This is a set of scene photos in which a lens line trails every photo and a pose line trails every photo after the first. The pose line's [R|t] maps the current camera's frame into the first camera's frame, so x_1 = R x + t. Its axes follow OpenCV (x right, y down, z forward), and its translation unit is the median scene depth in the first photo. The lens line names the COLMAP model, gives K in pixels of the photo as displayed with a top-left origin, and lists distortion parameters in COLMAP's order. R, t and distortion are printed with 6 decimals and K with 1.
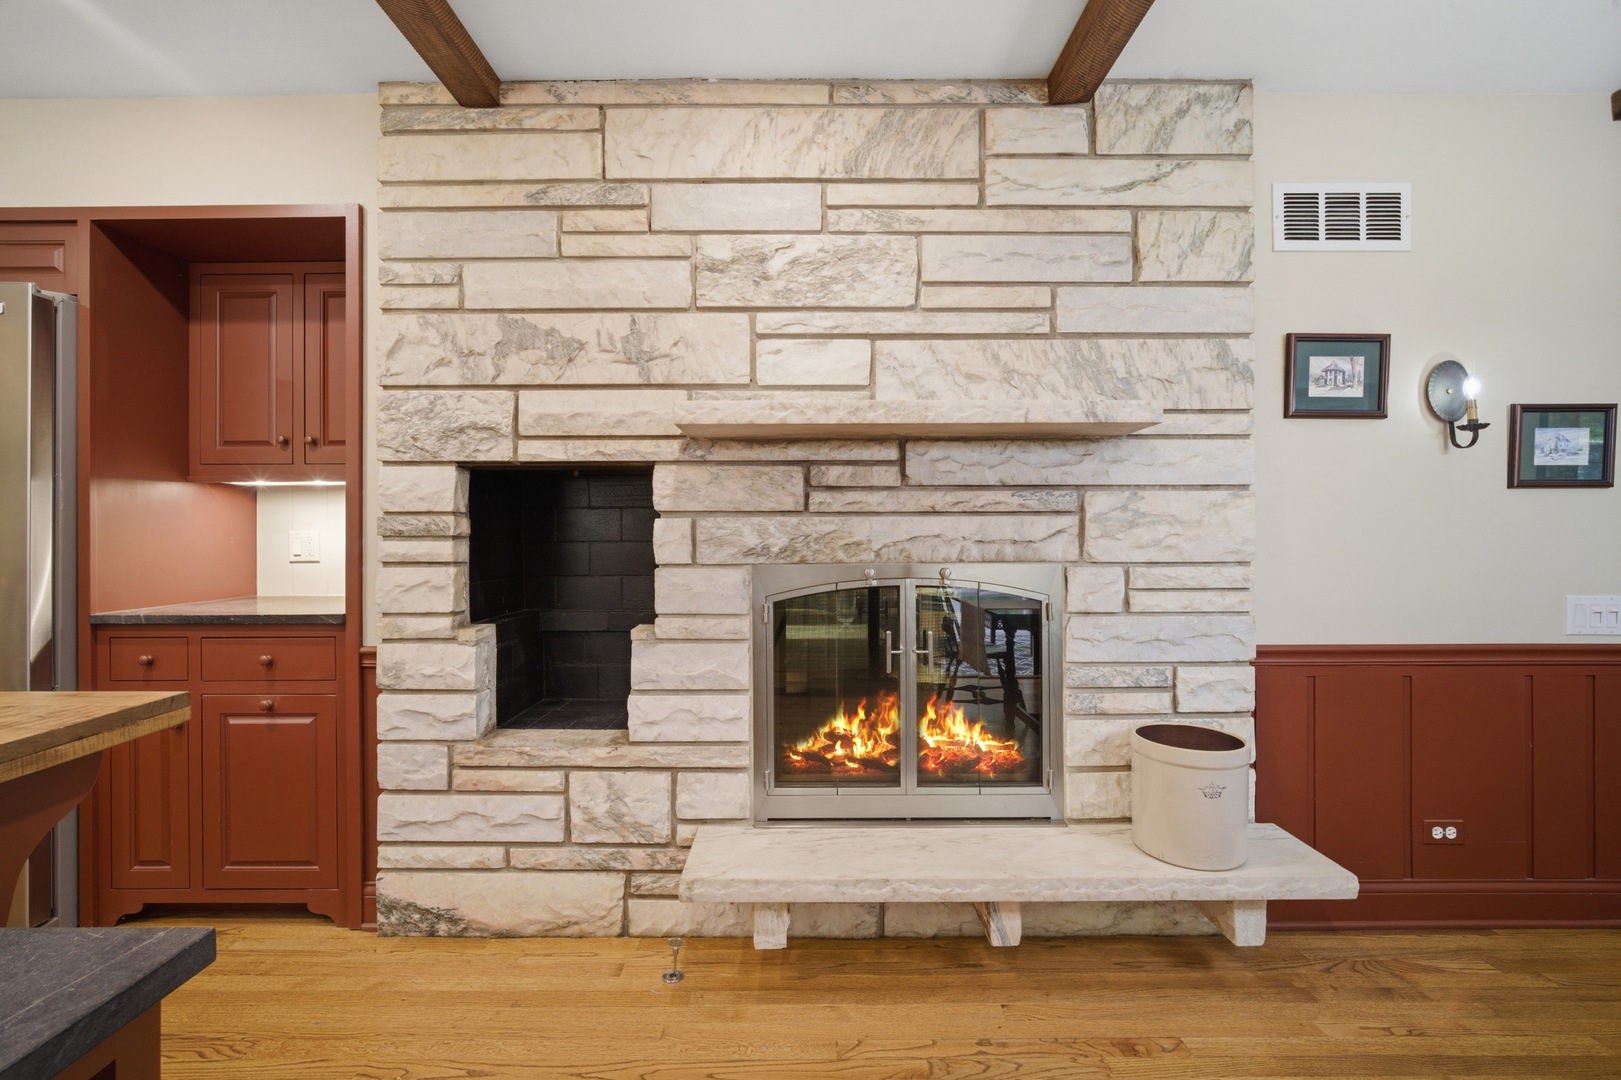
lens RADIAL K [[705.9, 0, 806.1], [0, 705.9, 531.8], [0, 0, 1]] dist [-0.009635, 0.001282]
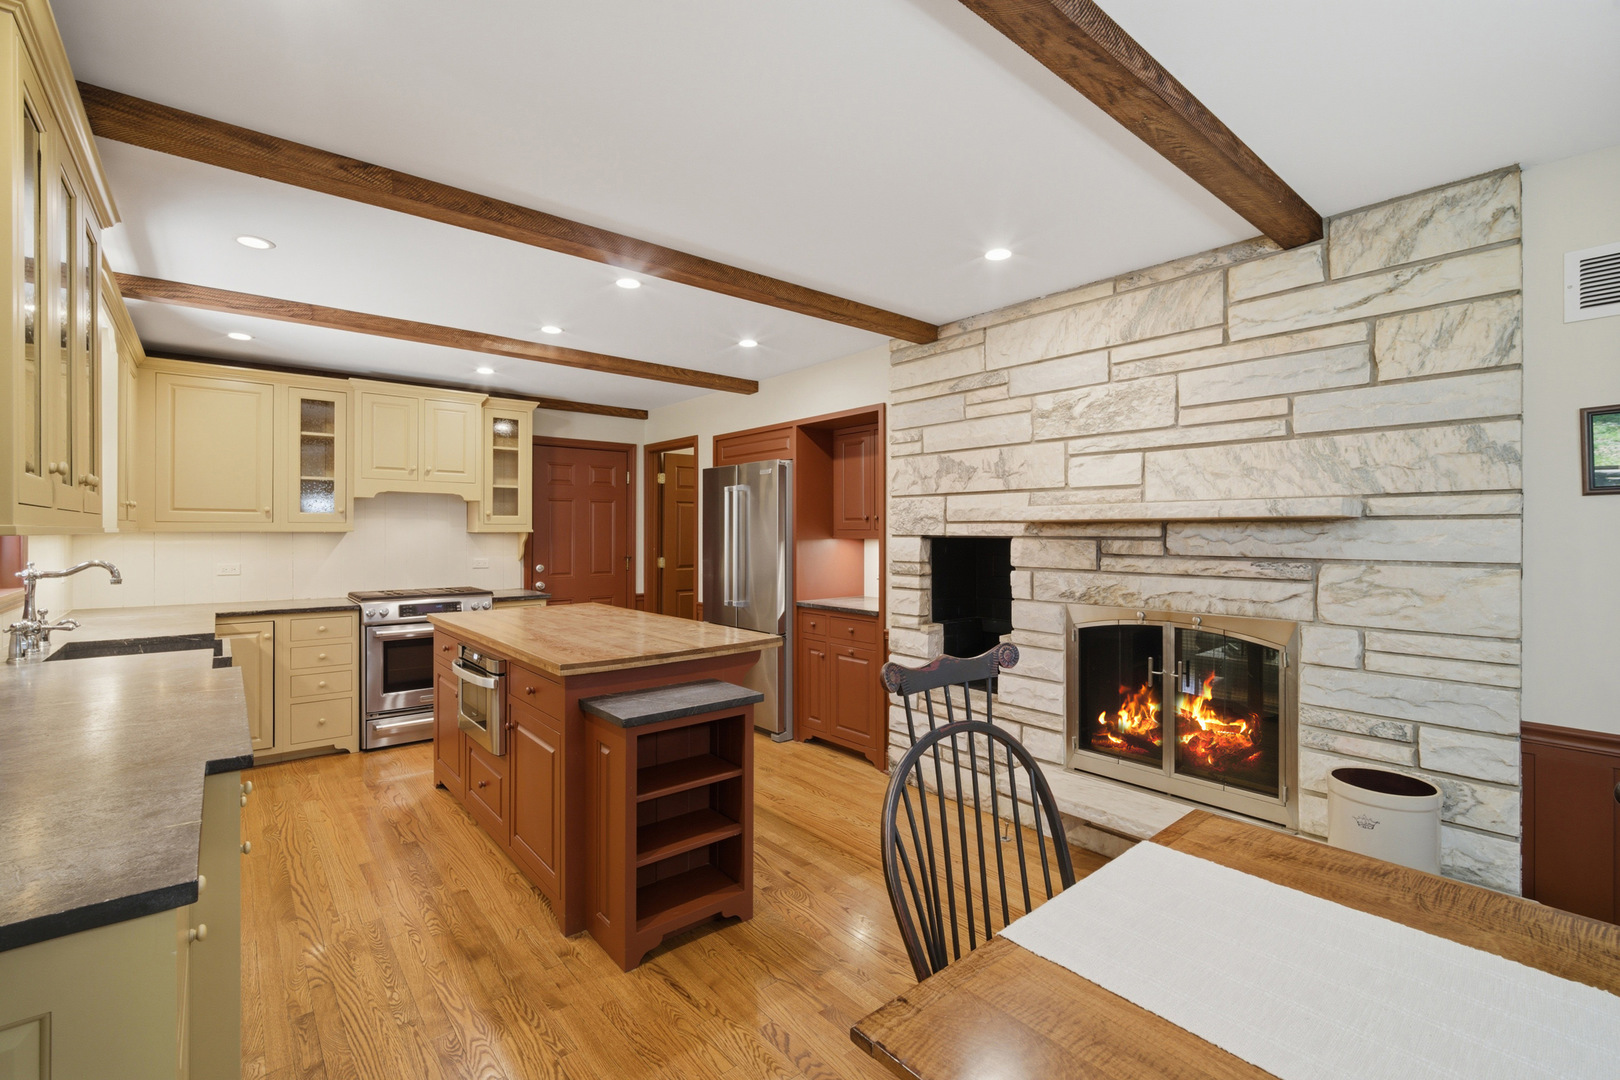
lens RADIAL K [[705.4, 0, 810.3], [0, 705.4, 533.3], [0, 0, 1]] dist [-0.009635, 0.001282]
pose [[0.646120, 0.004562, -0.763222, 0.748567], [0.000856, 0.999977, 0.006702, -0.118556], [0.763235, -0.004984, 0.646101, -0.437130]]
